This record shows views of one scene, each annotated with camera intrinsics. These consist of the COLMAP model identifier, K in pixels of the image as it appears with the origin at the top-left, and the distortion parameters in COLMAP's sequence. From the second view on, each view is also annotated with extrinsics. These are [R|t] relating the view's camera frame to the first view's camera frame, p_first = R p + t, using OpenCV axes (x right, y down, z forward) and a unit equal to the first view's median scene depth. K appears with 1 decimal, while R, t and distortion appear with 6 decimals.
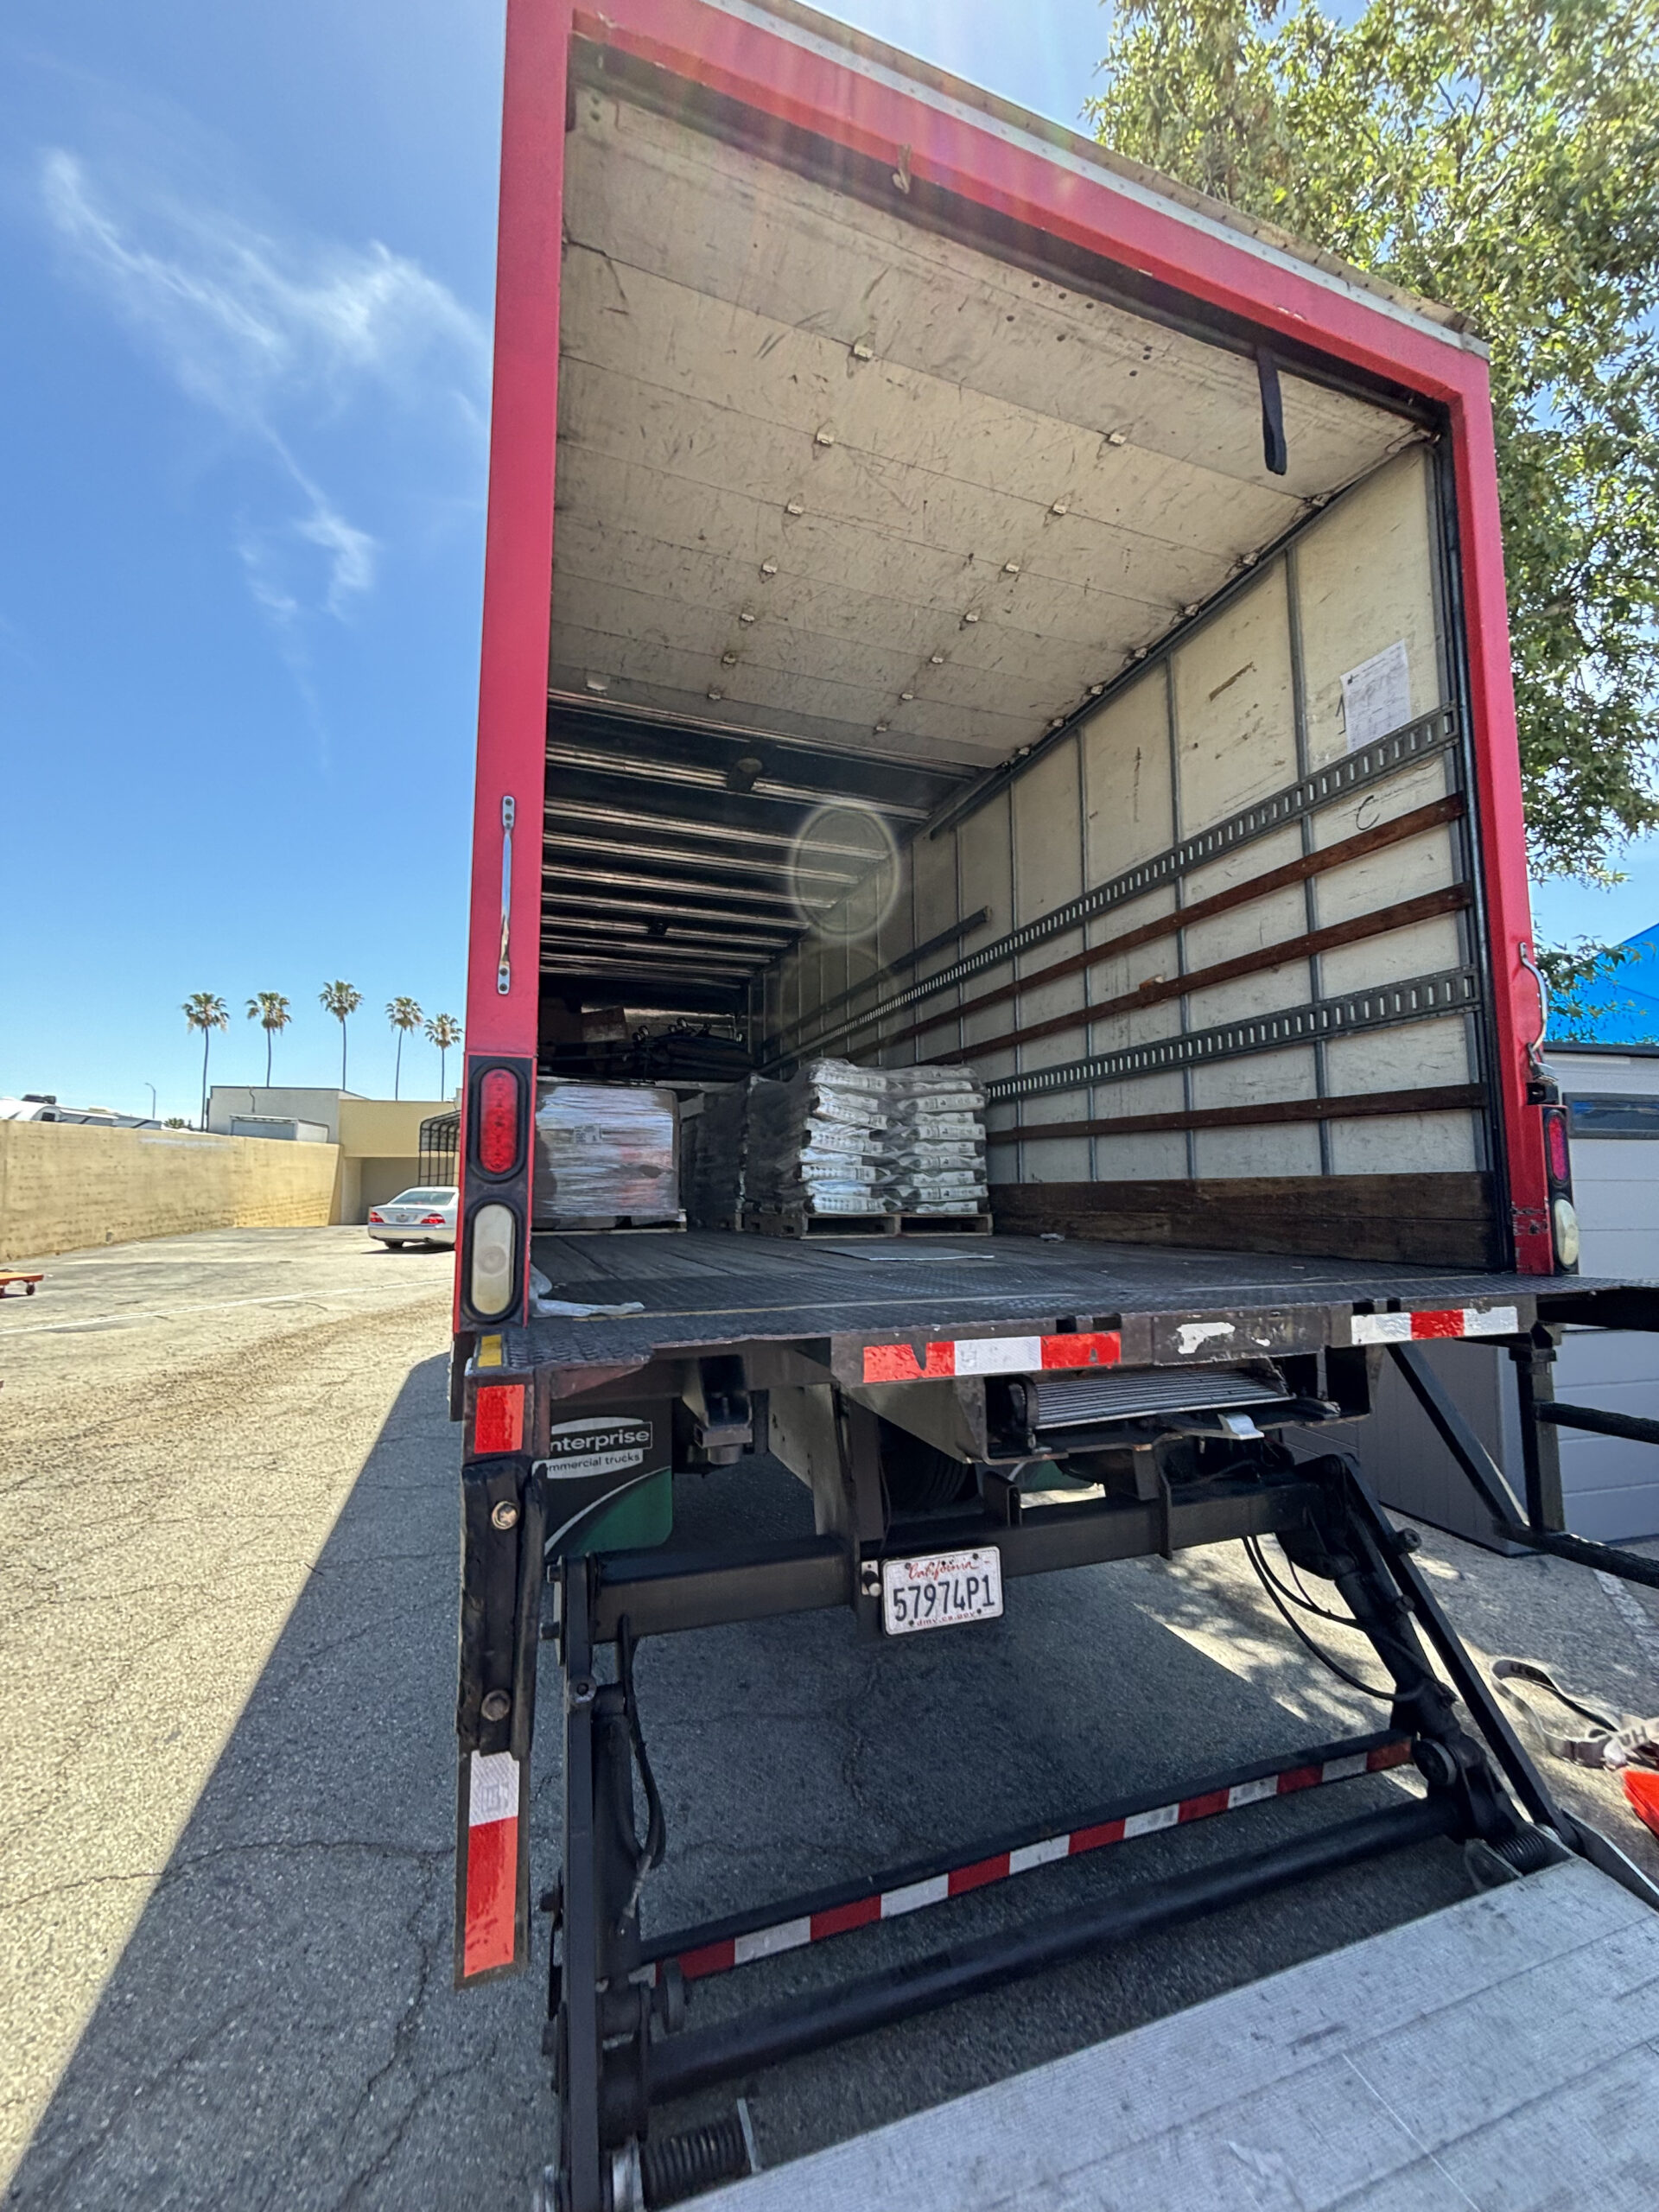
lens RADIAL K [[888.8, 0, 821.3], [0, 888.8, 1106.1], [0, 0, 1]] dist [0.002222, 0.000002]
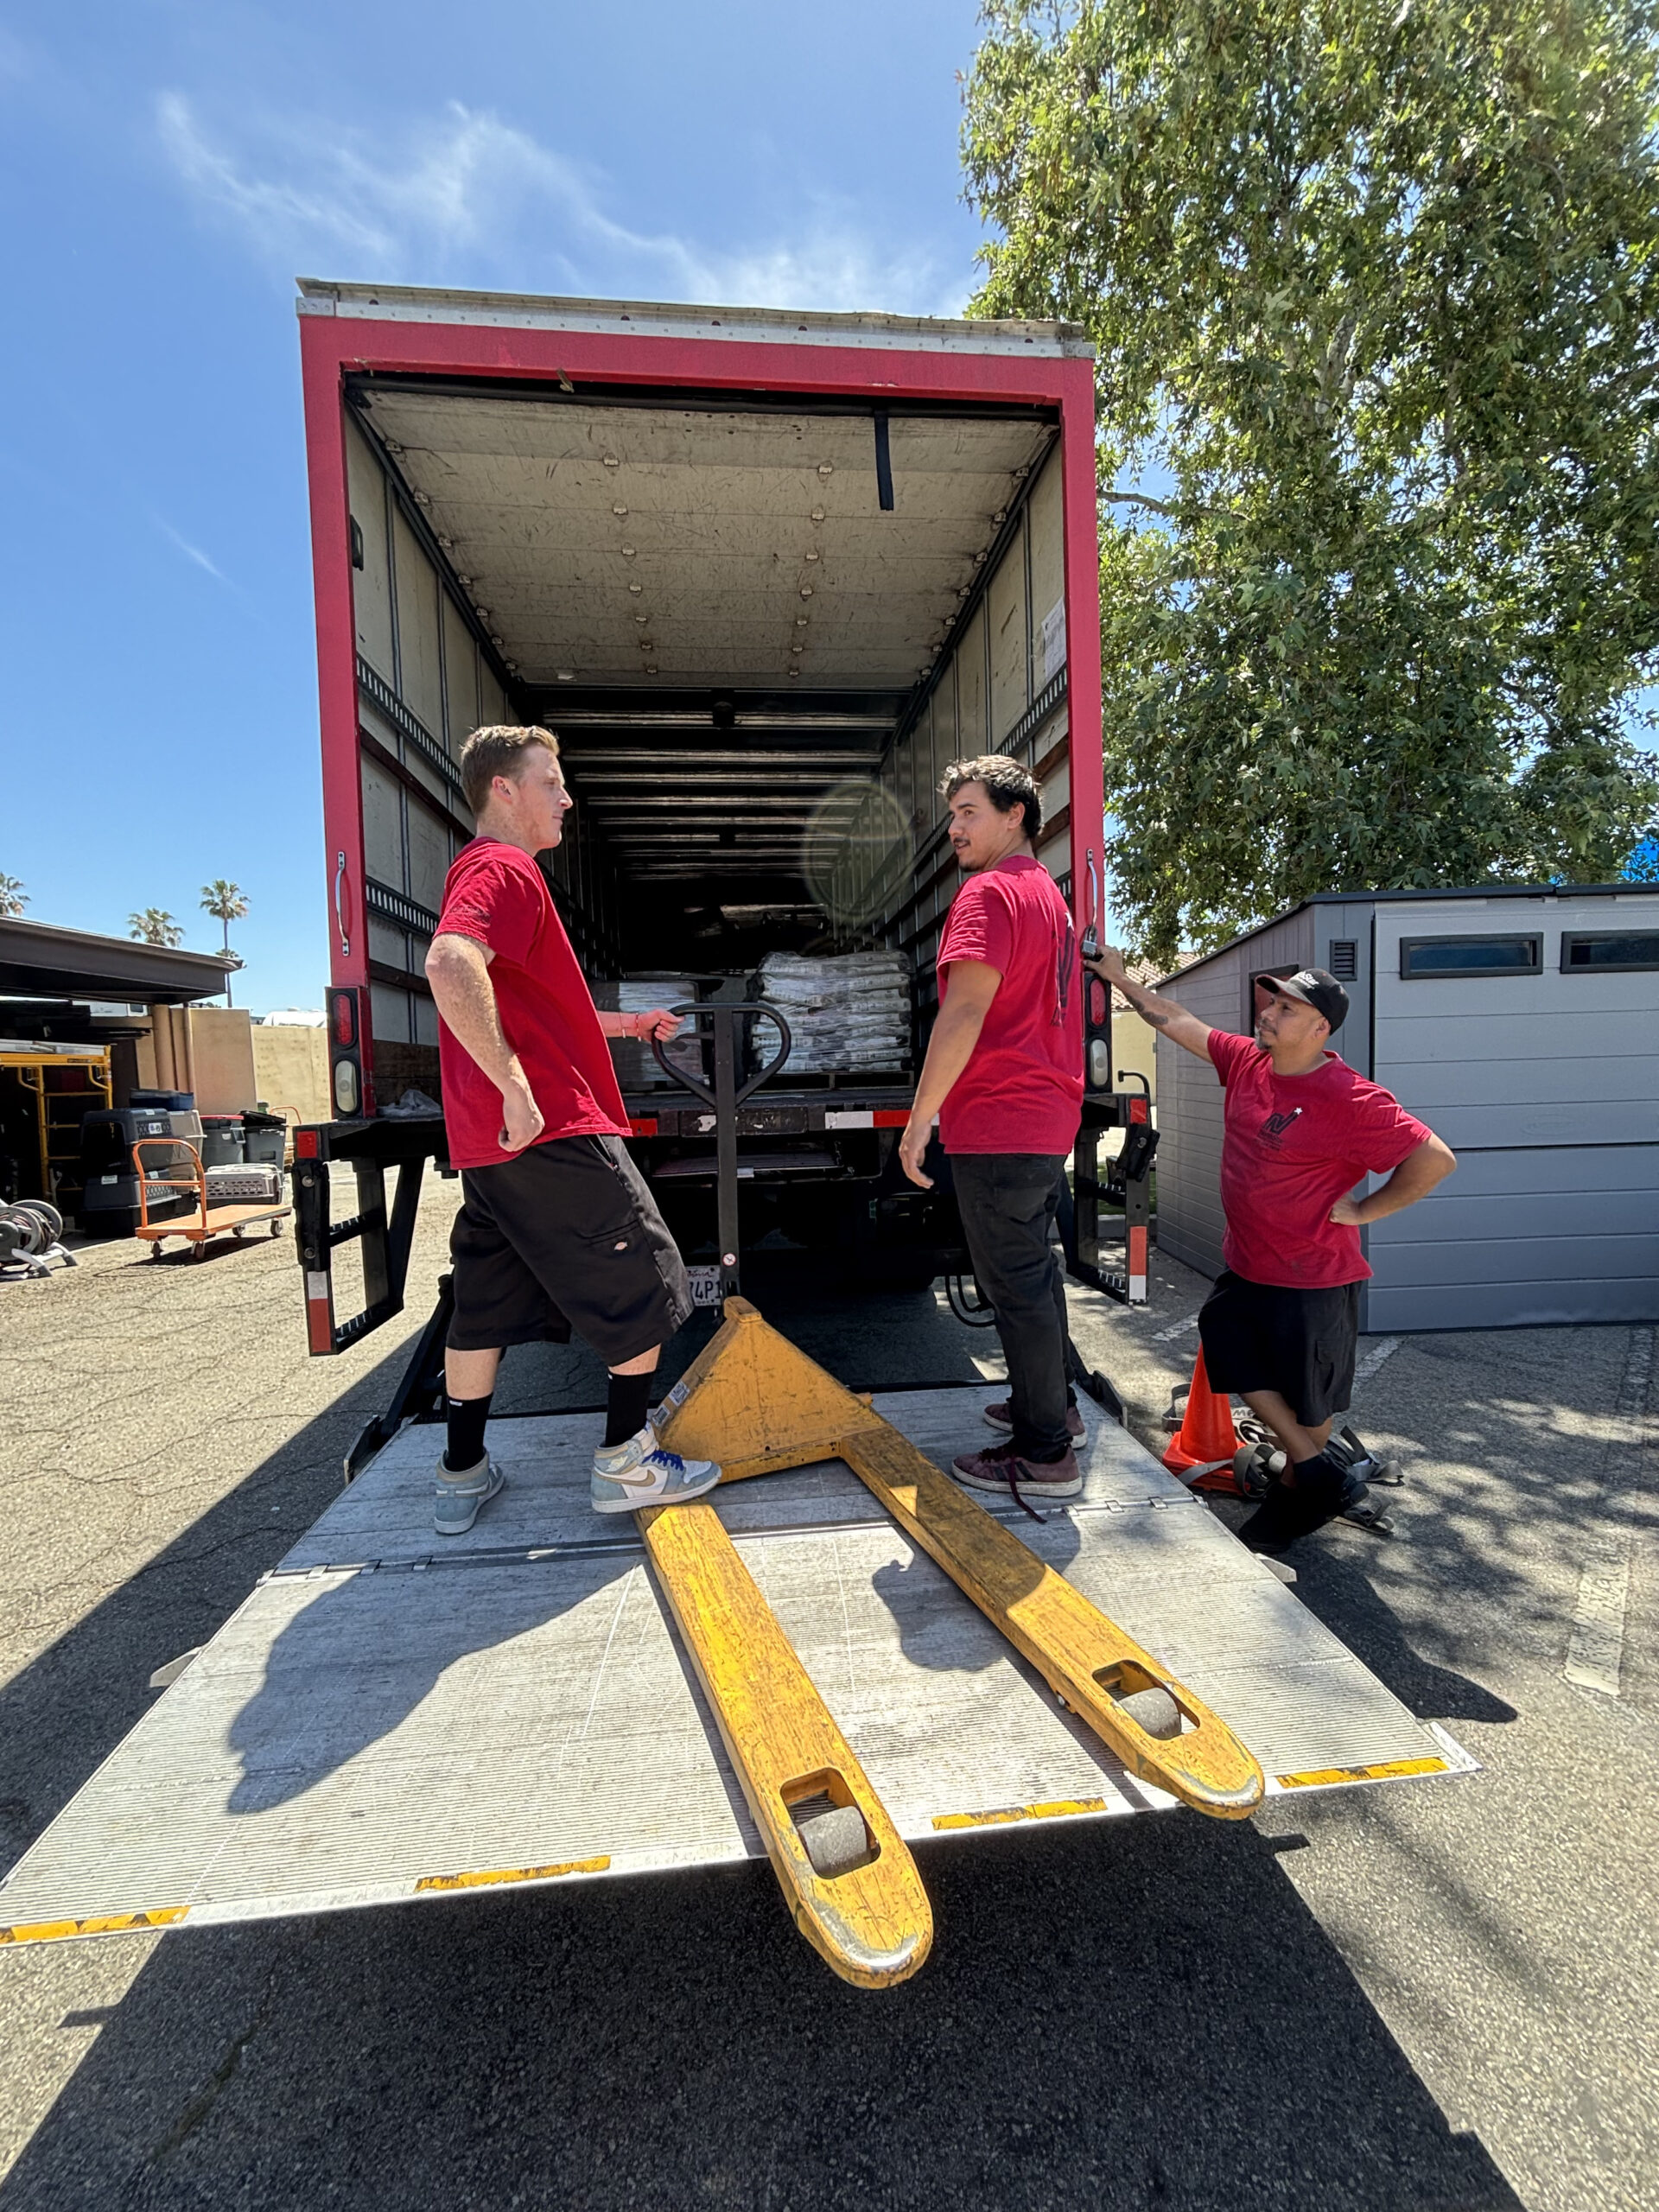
lens RADIAL K [[888.8, 0, 832.9], [0, 888.8, 1113.5], [0, 0, 1]] dist [0.002222, 0.000002]
pose [[0.973076, -0.018115, -0.229770, 0.375149], [0.051698, 0.988660, 0.140992, -0.000403], [0.224611, -0.149075, 0.962978, -0.238301]]
